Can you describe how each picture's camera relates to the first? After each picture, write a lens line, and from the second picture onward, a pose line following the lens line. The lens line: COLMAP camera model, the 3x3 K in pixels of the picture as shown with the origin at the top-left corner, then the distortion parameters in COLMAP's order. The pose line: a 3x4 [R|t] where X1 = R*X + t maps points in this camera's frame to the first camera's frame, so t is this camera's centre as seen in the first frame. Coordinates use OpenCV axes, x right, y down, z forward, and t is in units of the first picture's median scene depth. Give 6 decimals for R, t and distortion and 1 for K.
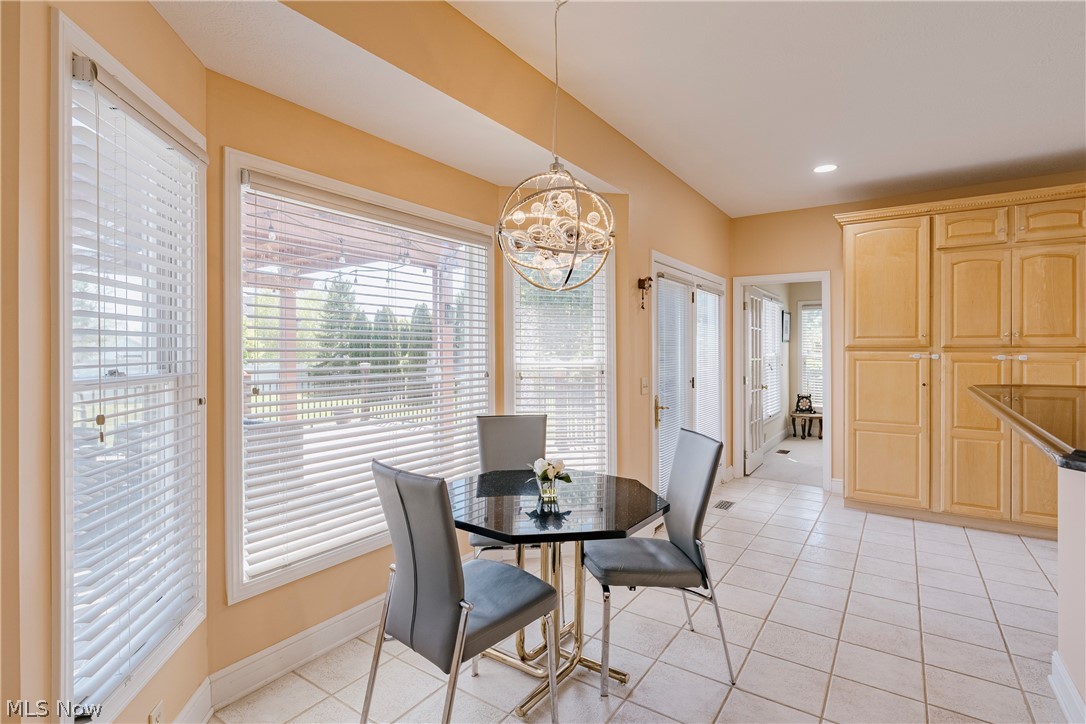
lens RADIAL K [[528.6, 0, 539.4], [0, 528.6, 354.4], [0, 0, 1]] dist [0.001830, 0.000813]
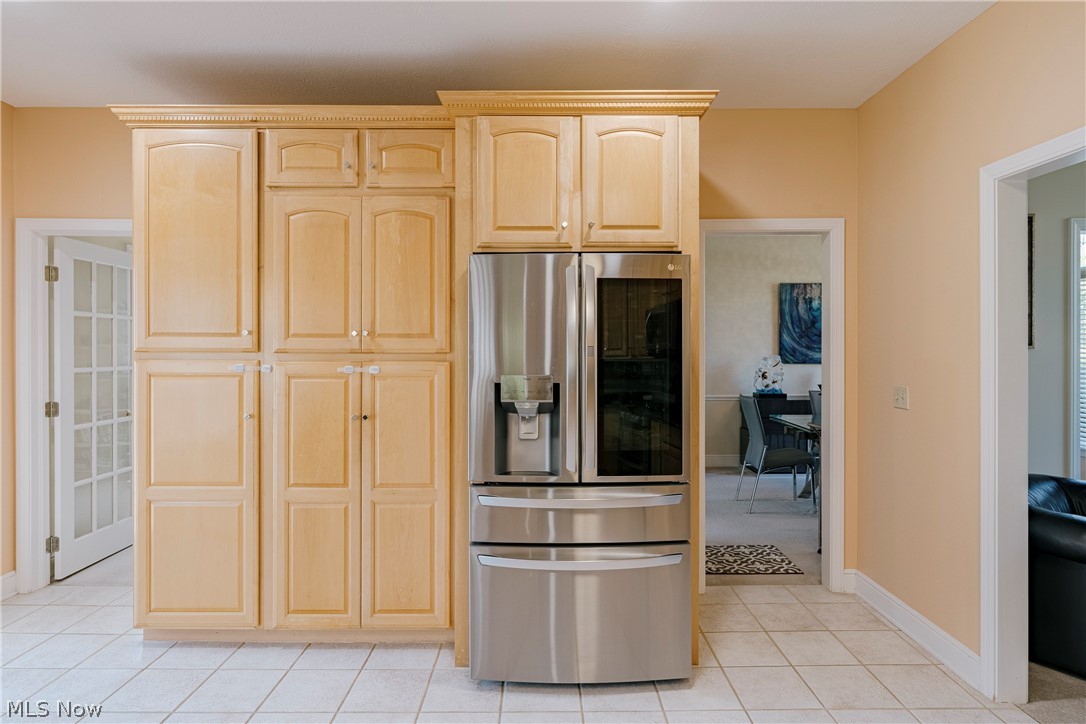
lens RADIAL K [[593.0, 0, 543.0], [0, 593.0, 351.2], [0, 0, 1]] dist [-0.000500, 0.001434]
pose [[0.818585, -0.008250, 0.574326, 0.633355], [0.003884, 0.999953, 0.008829, -0.020584], [-0.574372, -0.004997, 0.818579, 0.284145]]
